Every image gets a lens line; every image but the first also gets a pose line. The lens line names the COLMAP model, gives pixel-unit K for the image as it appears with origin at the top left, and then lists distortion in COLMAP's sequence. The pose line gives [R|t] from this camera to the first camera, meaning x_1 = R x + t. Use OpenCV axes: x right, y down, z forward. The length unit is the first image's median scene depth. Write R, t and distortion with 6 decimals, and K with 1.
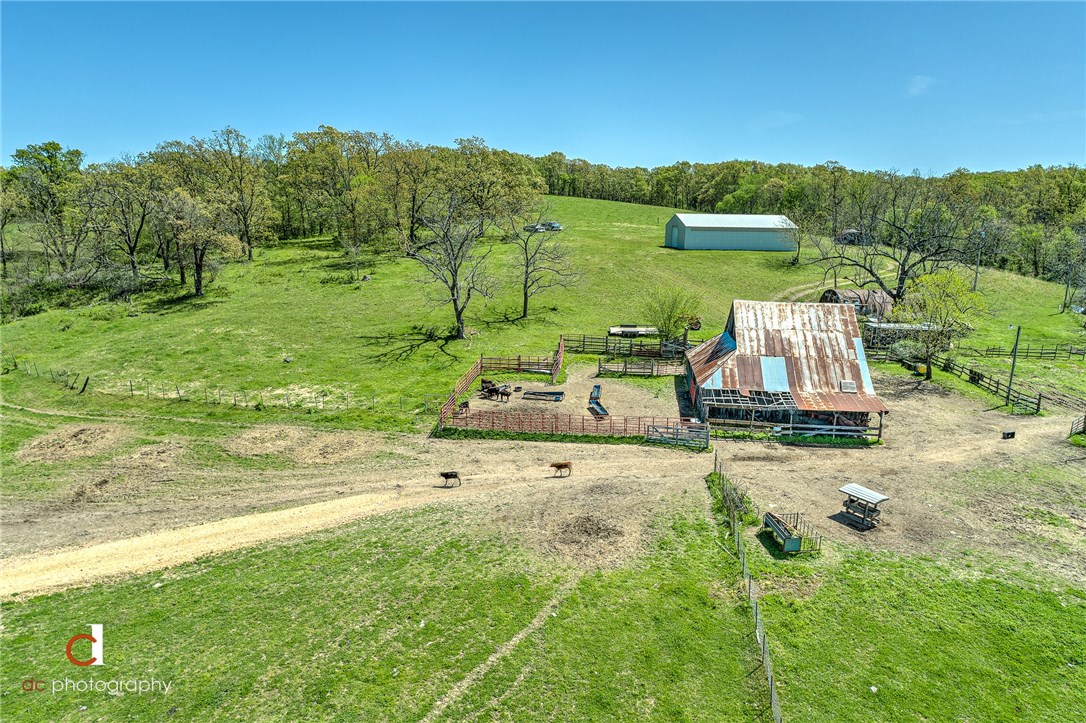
lens RADIAL K [[733.5, 0, 543.0], [0, 733.5, 361.5], [0, 0, 1]] dist [-0.010579, 0.015030]
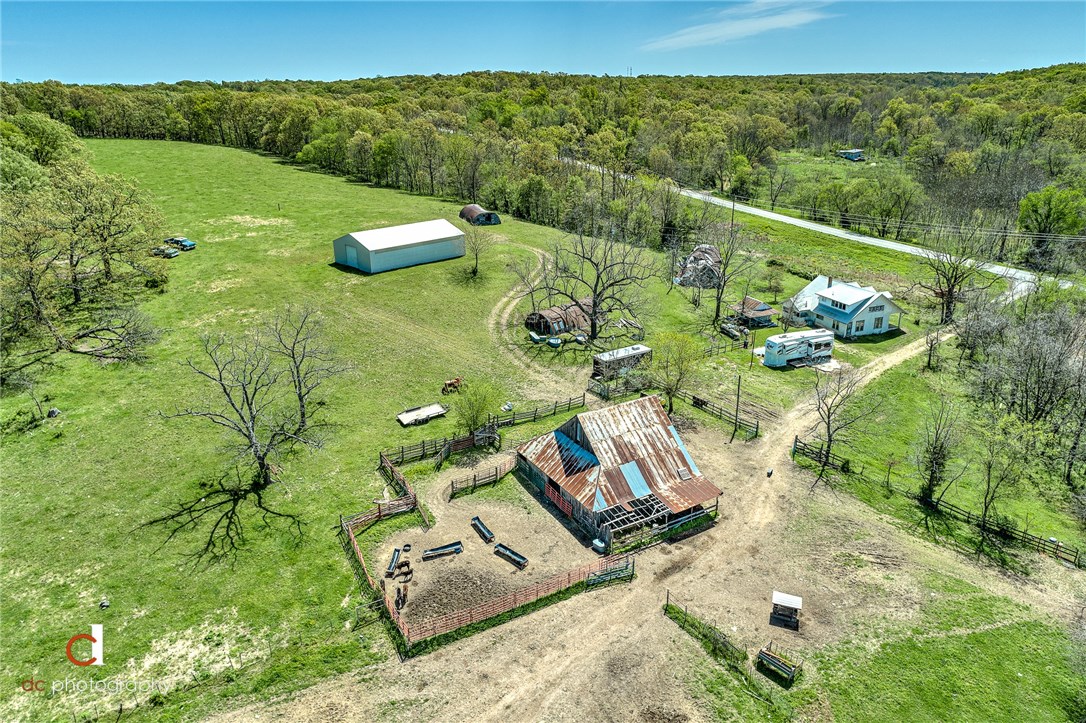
lens RADIAL K [[733.5, 0, 543.0], [0, 733.5, 361.5], [0, 0, 1]] dist [-0.010579, 0.015030]
pose [[0.797862, -0.235143, 0.555089, -0.428454], [0.145972, 0.968746, 0.200559, -0.429510], [-0.584901, -0.078991, 0.807250, 0.112529]]
